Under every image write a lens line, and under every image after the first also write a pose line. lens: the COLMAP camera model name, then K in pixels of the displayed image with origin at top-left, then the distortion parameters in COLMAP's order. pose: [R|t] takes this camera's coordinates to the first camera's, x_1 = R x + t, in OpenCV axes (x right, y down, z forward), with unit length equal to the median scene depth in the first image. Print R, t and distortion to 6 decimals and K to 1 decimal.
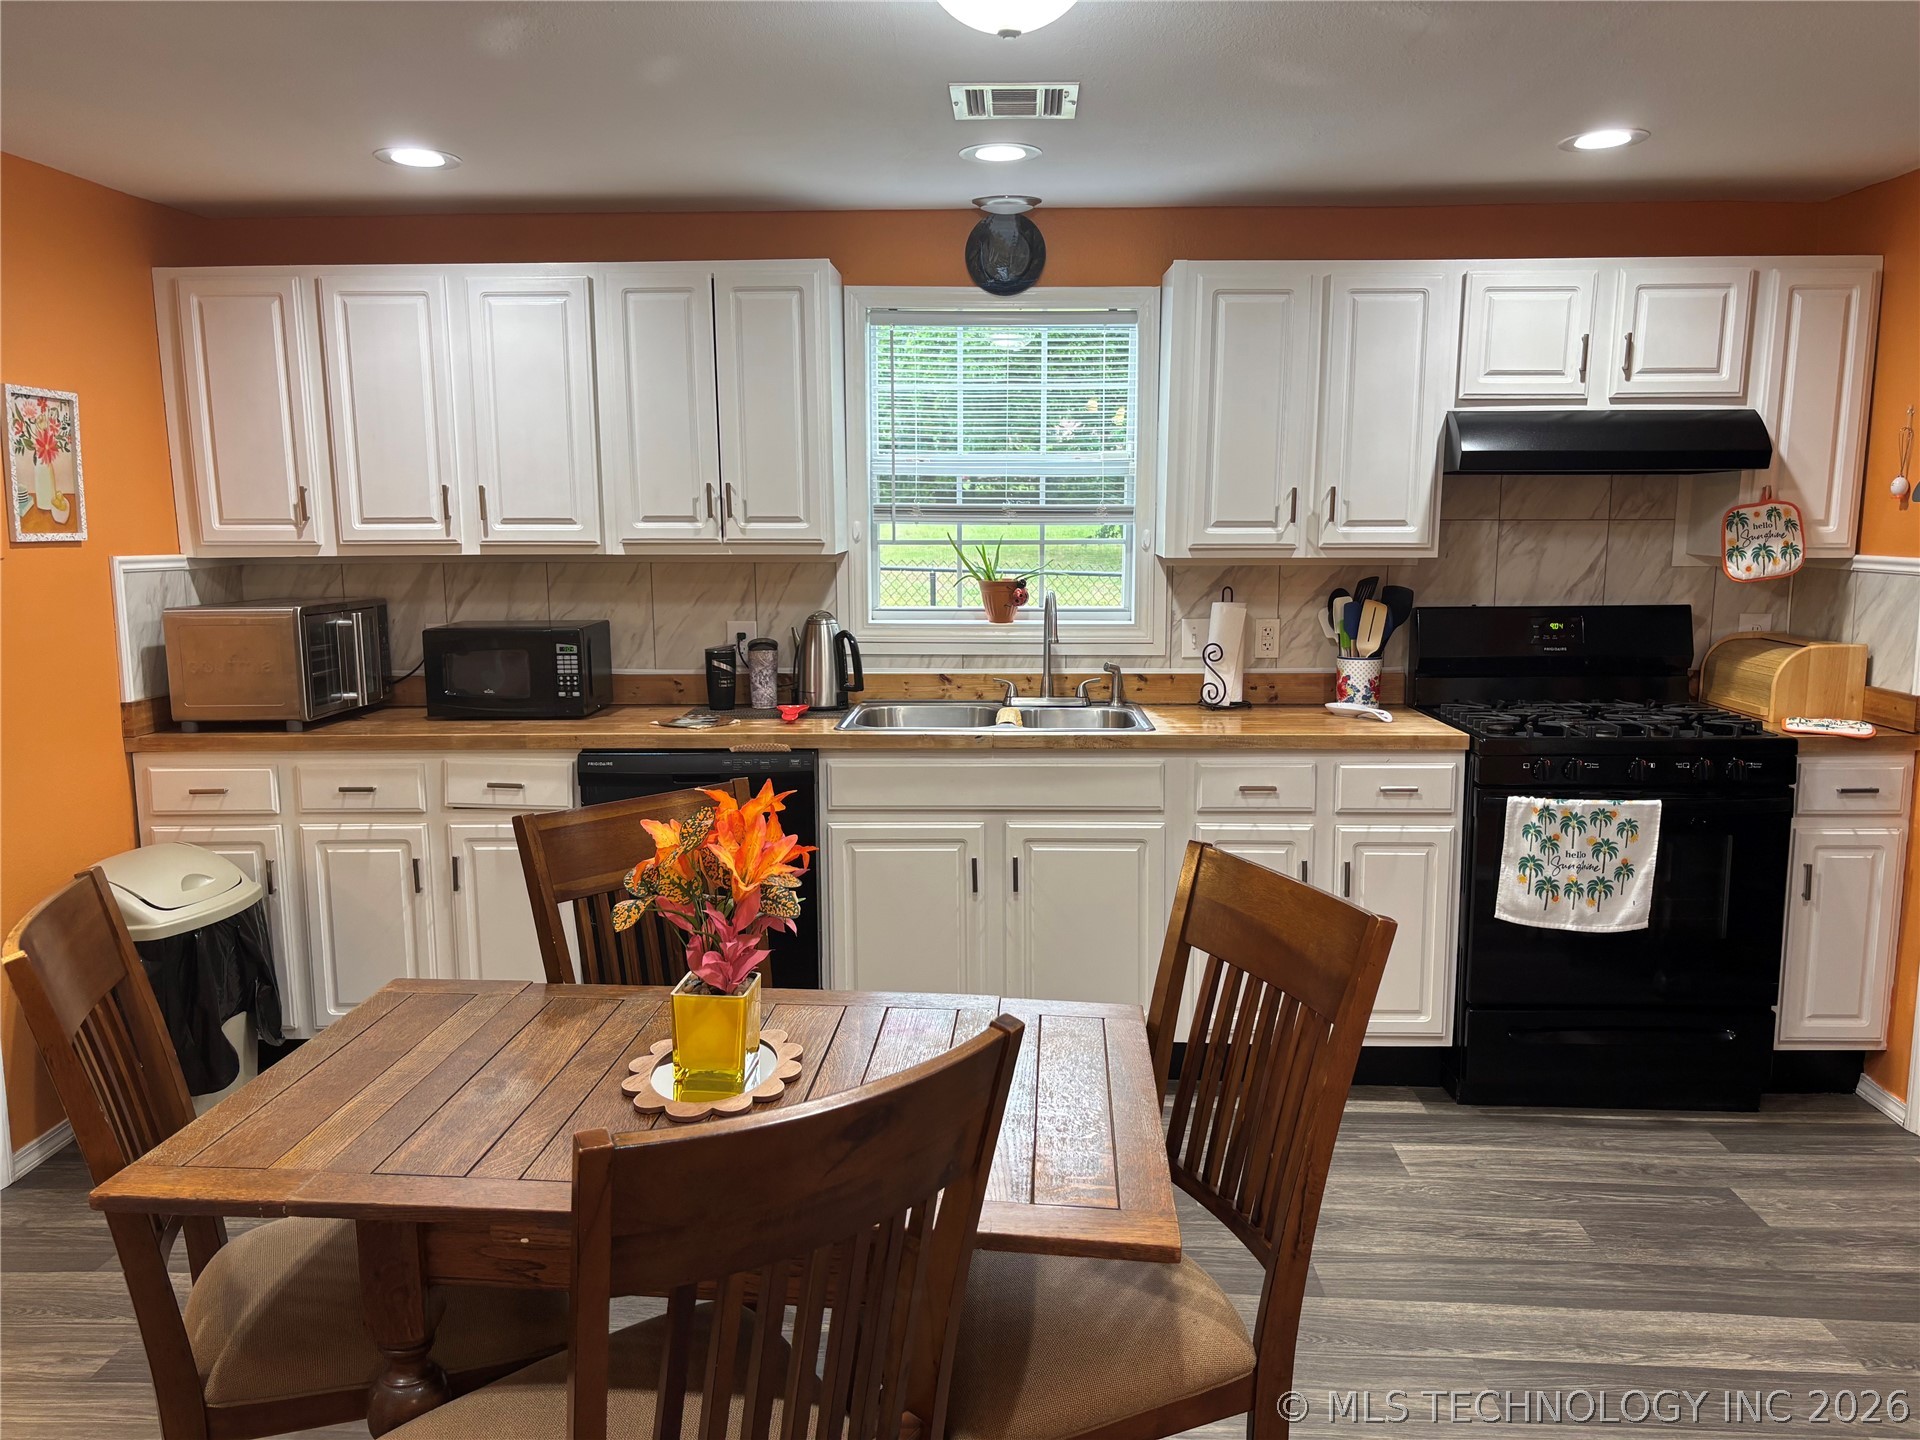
lens RADIAL K [[1450.9, 0, 963.5], [0, 1450.9, 728.7], [0, 0, 1]] dist [0.083737, -0.102402]
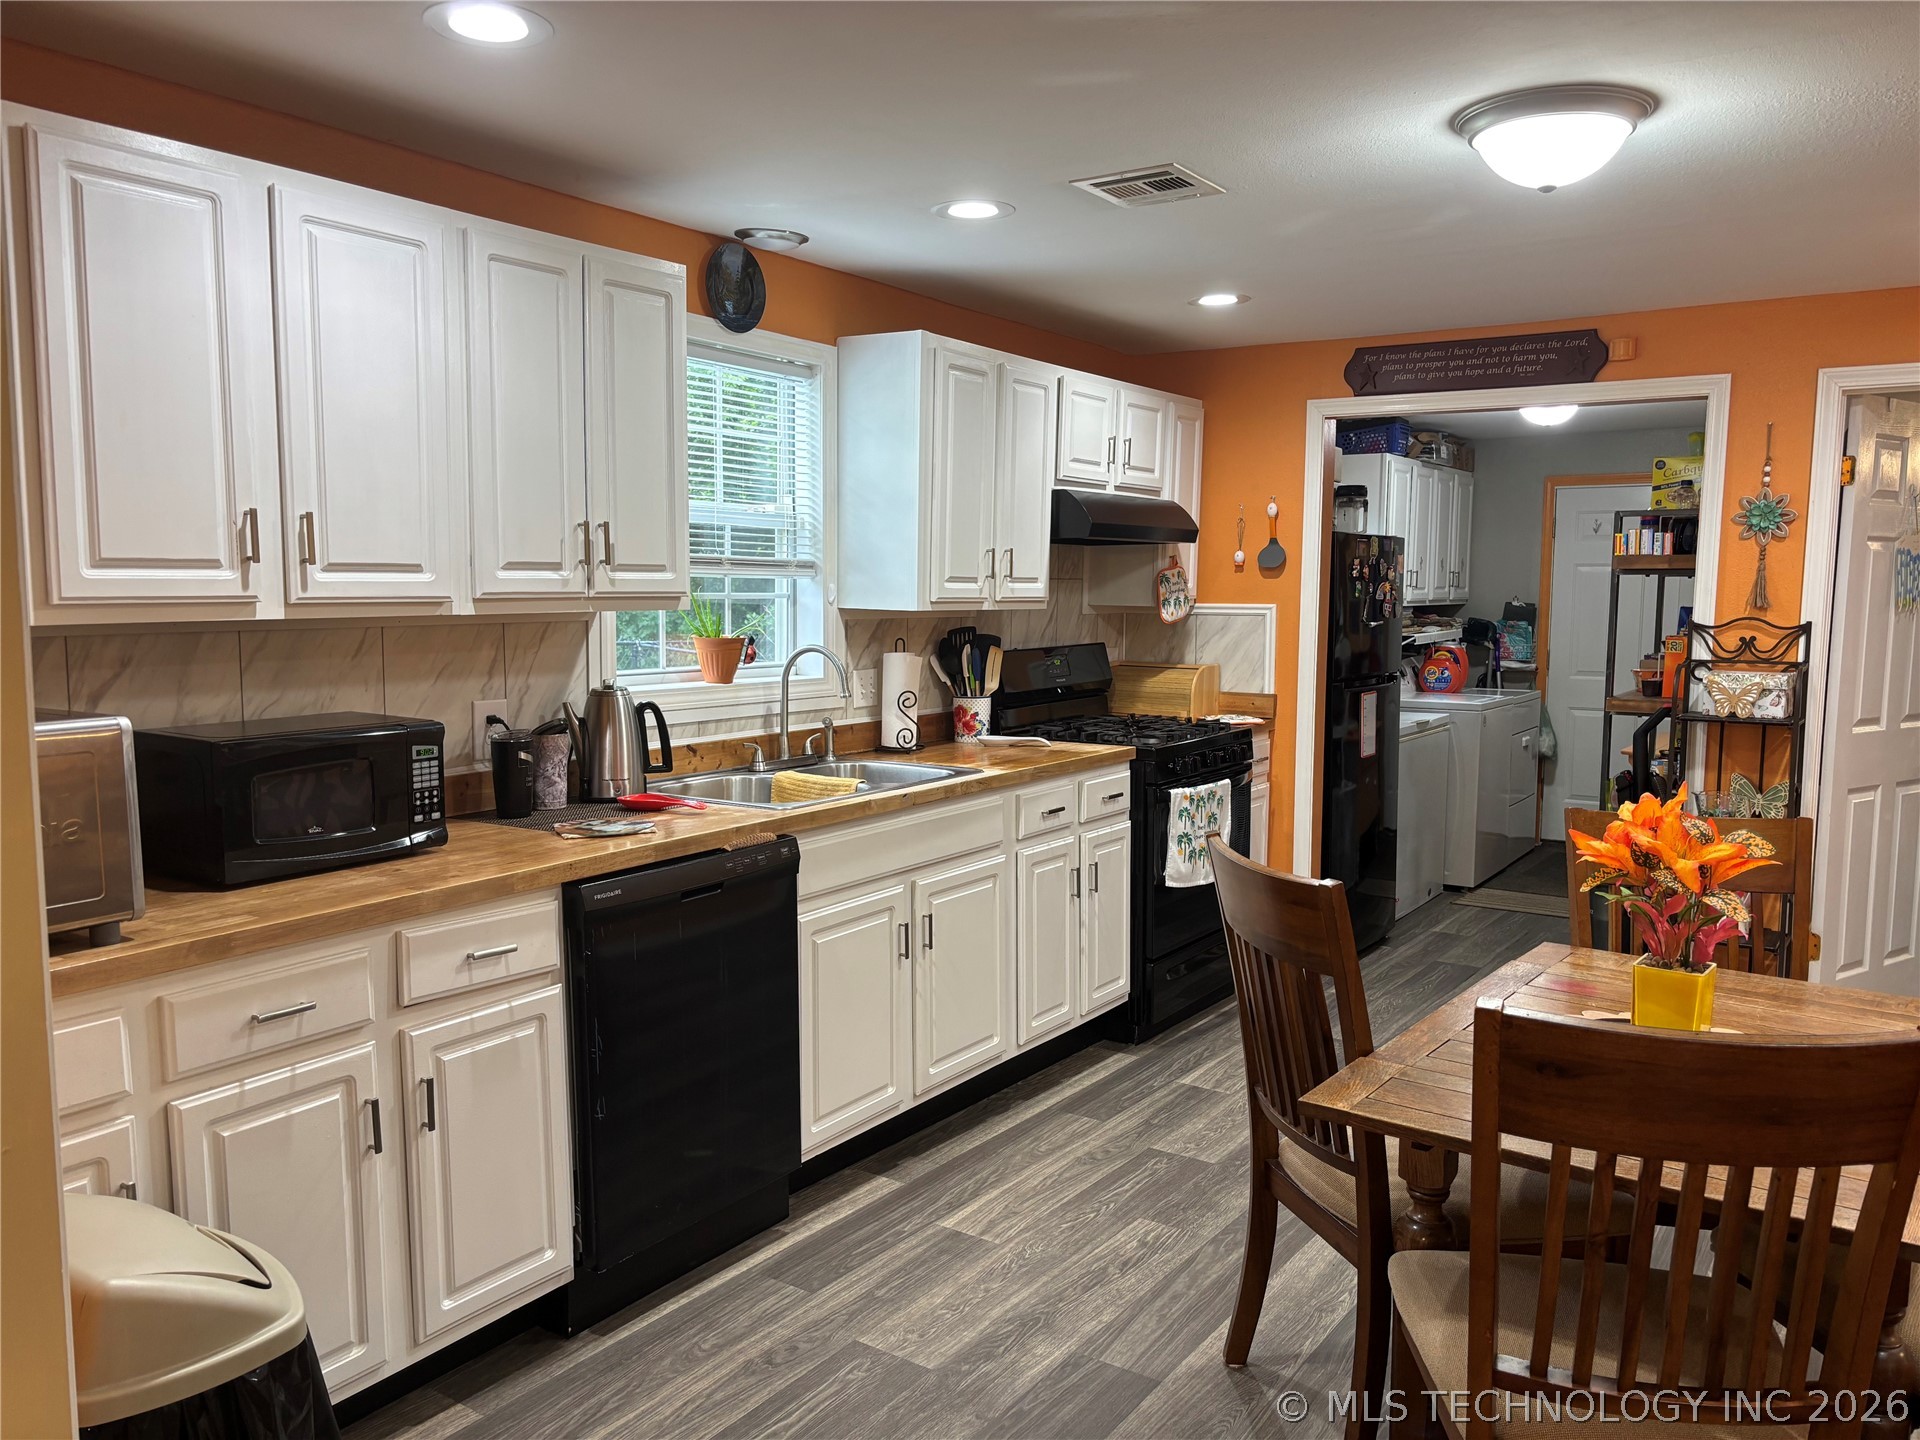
lens RADIAL K [[1450.9, 0, 963.5], [0, 1450.9, 728.7], [0, 0, 1]] dist [0.083737, -0.102402]
pose [[0.530860, -0.081184, 0.843562, -0.722982], [0.115519, 0.993042, 0.022873, -0.052138], [-0.839549, 0.085305, 0.536545, 0.414701]]
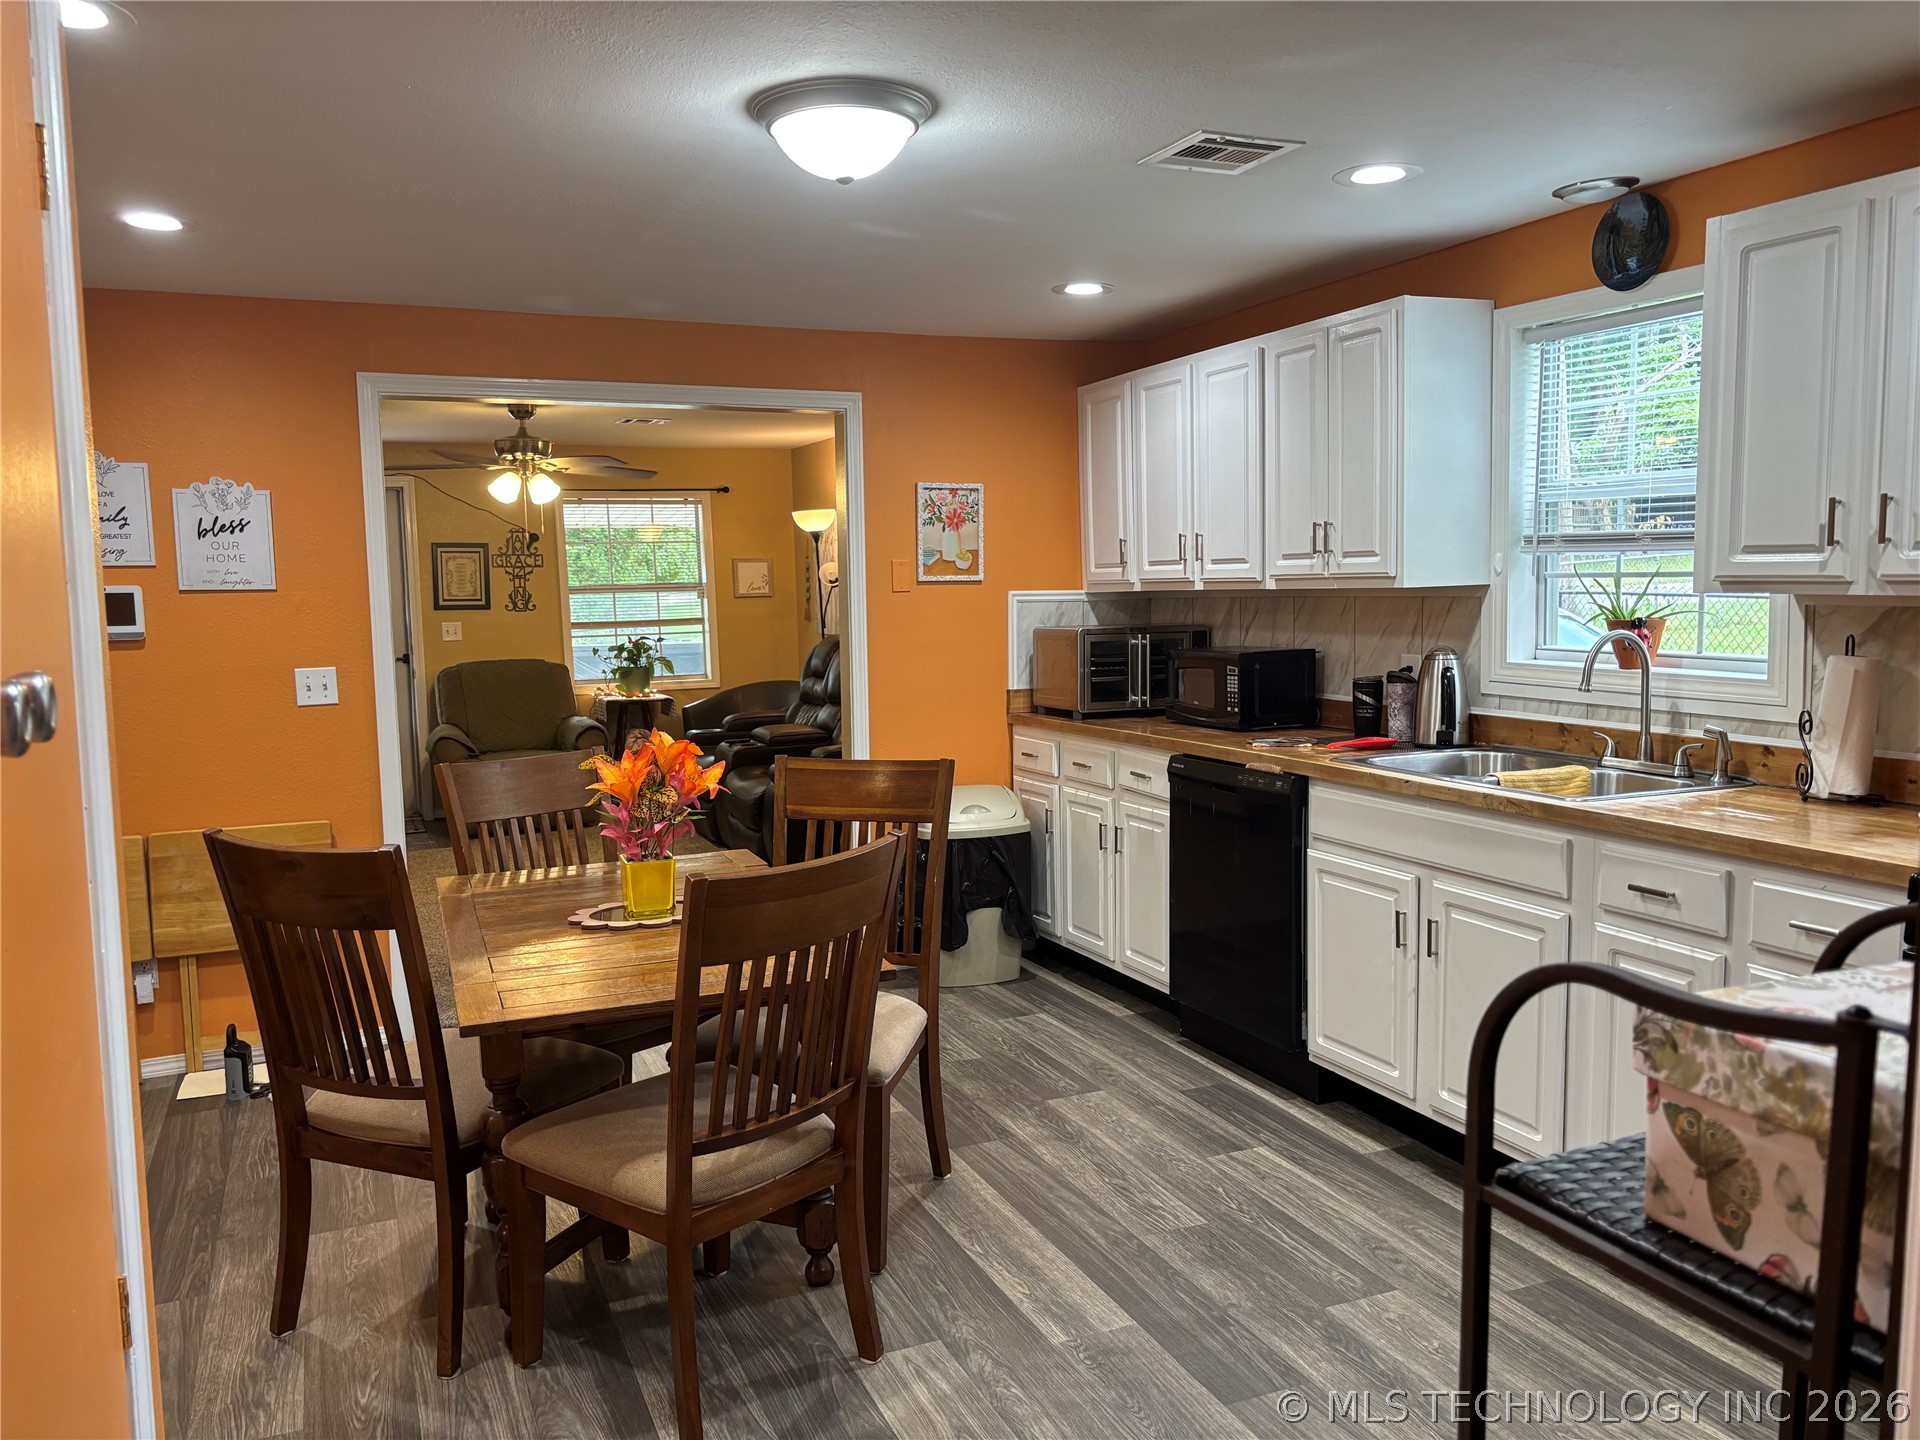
lens RADIAL K [[1450.9, 0, 963.5], [0, 1450.9, 728.7], [0, 0, 1]] dist [0.083737, -0.102402]
pose [[0.443007, 0.088733, -0.892116, 0.671834], [-0.111765, 0.992793, 0.043247, -0.034850], [0.889524, 0.080548, 0.449732, 0.293635]]
